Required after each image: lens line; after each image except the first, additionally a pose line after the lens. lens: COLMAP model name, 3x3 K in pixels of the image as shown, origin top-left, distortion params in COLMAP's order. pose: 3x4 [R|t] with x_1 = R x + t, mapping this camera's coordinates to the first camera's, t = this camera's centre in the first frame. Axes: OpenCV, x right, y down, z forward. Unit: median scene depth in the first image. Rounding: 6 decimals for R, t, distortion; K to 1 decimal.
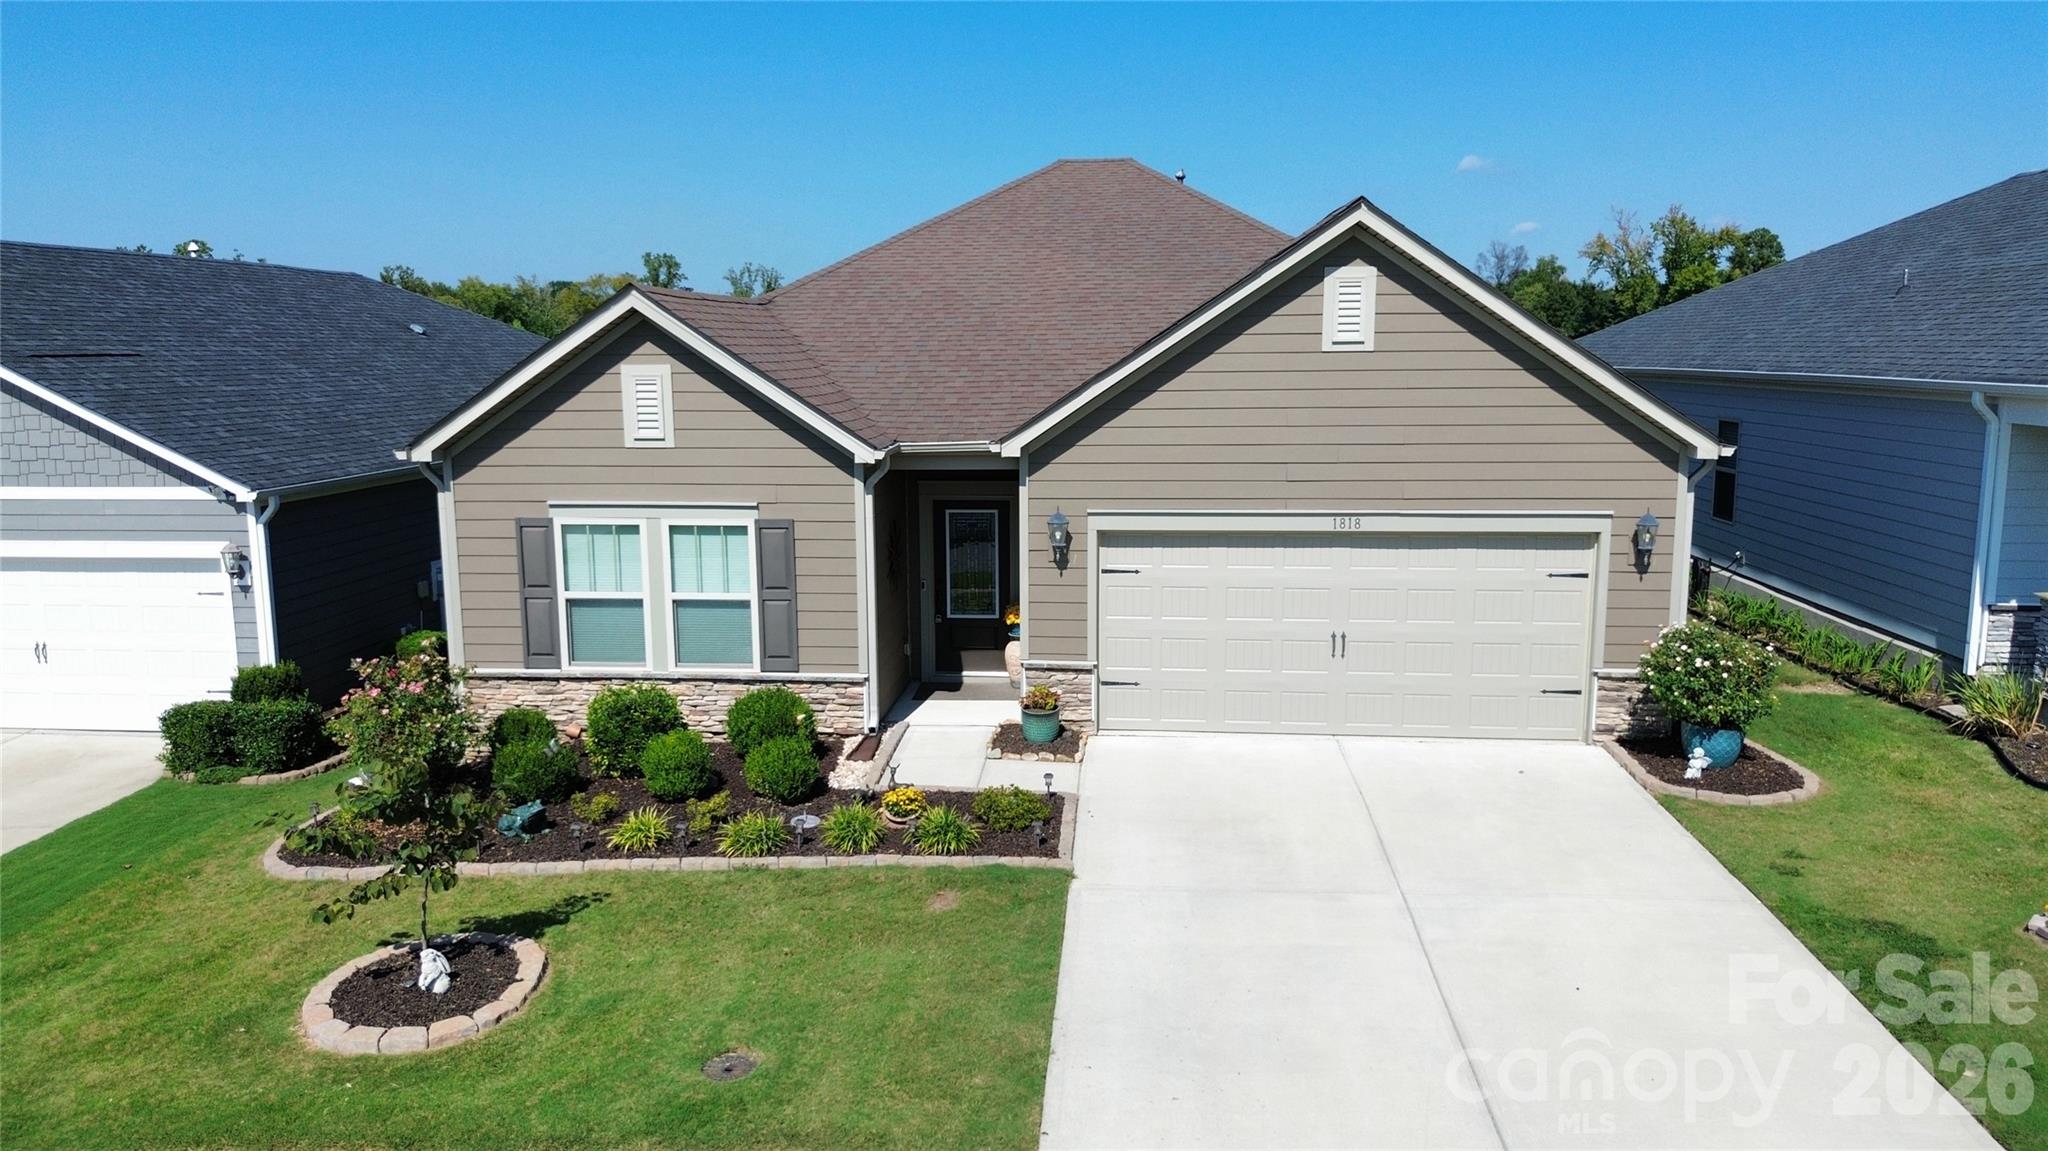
lens RADIAL K [[1466.9, 0, 1024.0], [0, 1466.9, 575.5], [0, 0, 1]] dist [0.067485, -0.070285]
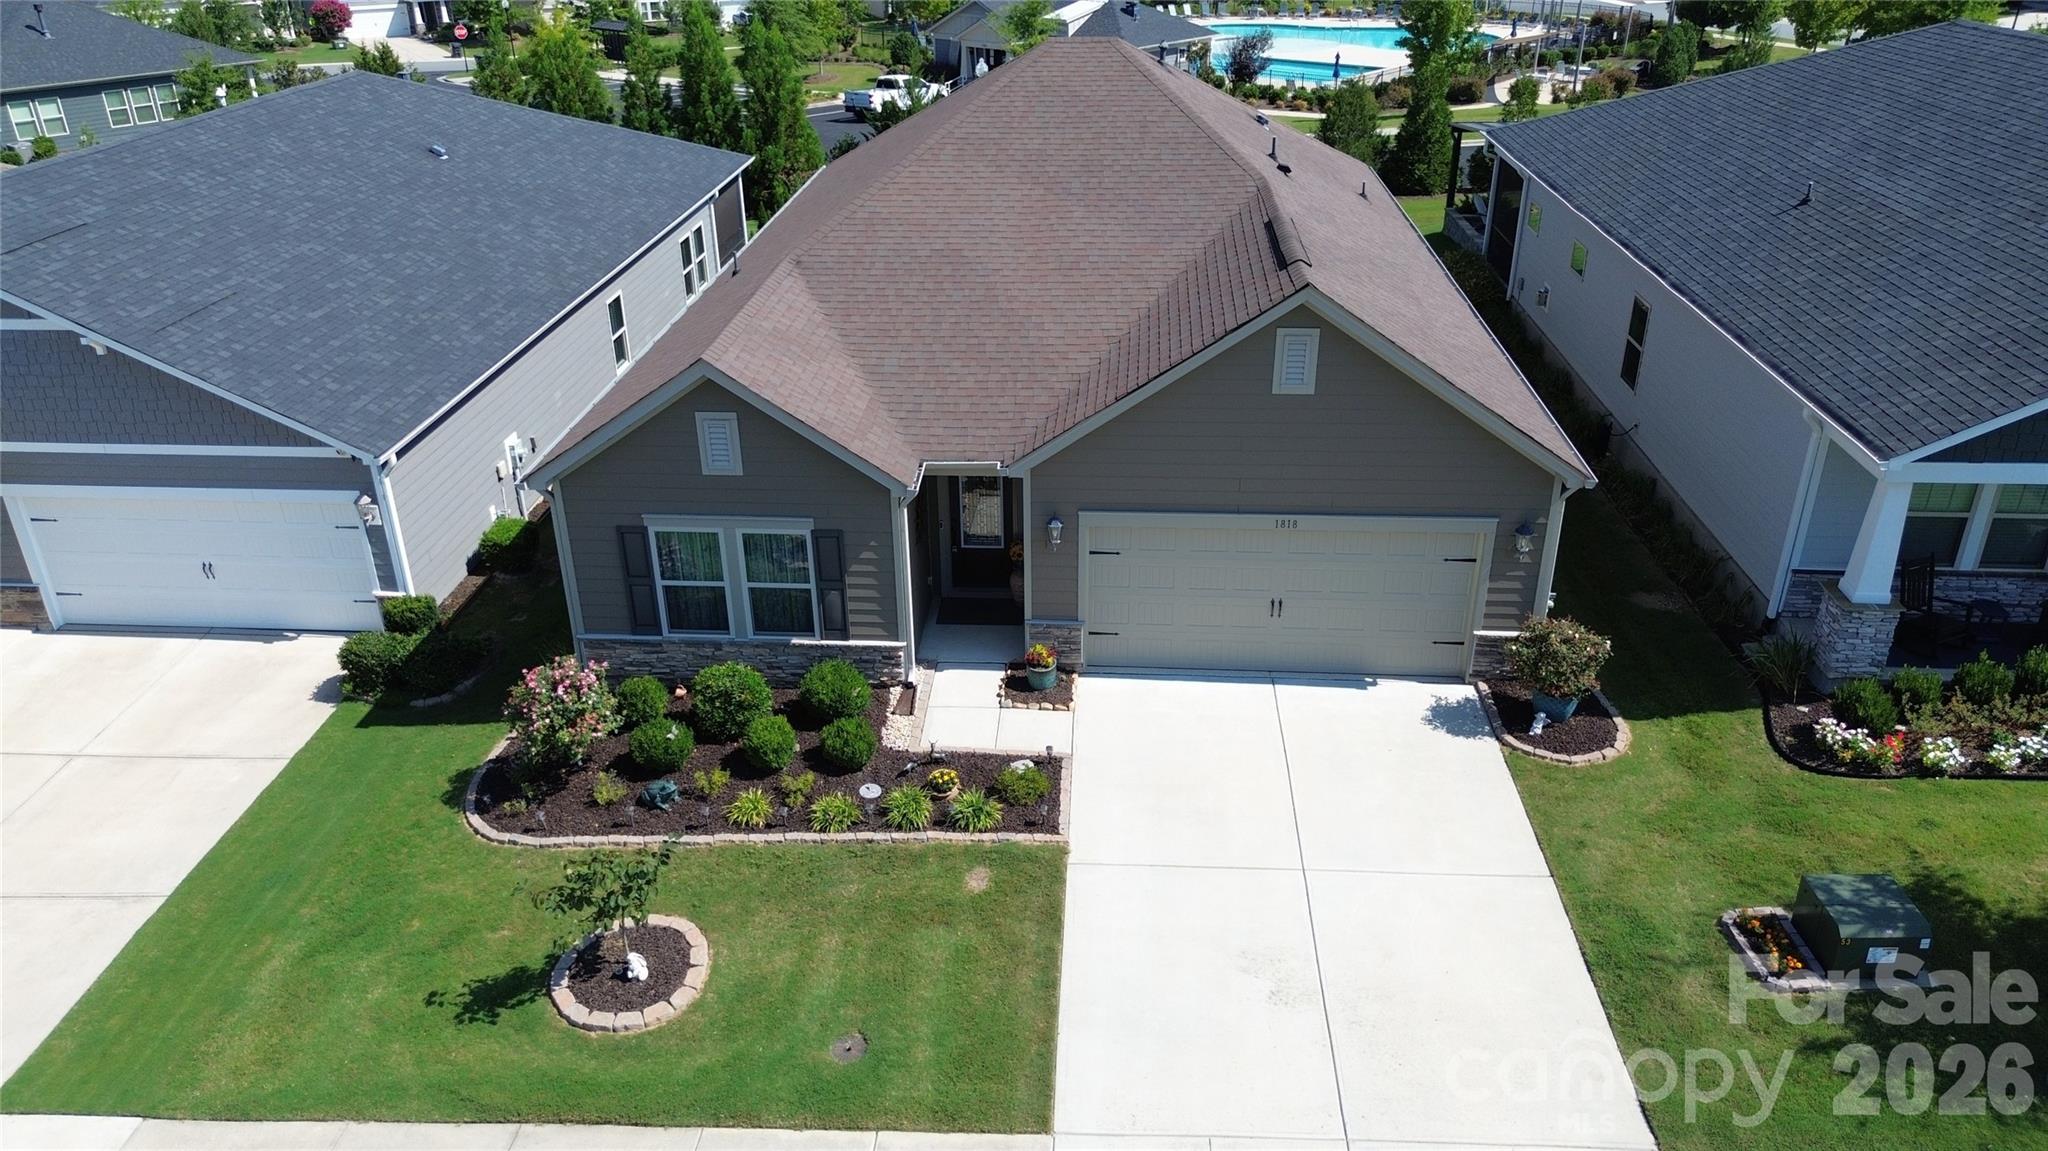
lens RADIAL K [[1457.5, 0, 1024.0], [0, 1457.5, 575.5], [0, 0, 1]] dist [0.083399, -0.080697]
pose [[0.999837, -0.012244, 0.013287, -0.020059], [0.007634, 0.952779, 0.303568, -0.375515], [-0.016377, -0.303417, 0.952717, -0.191533]]
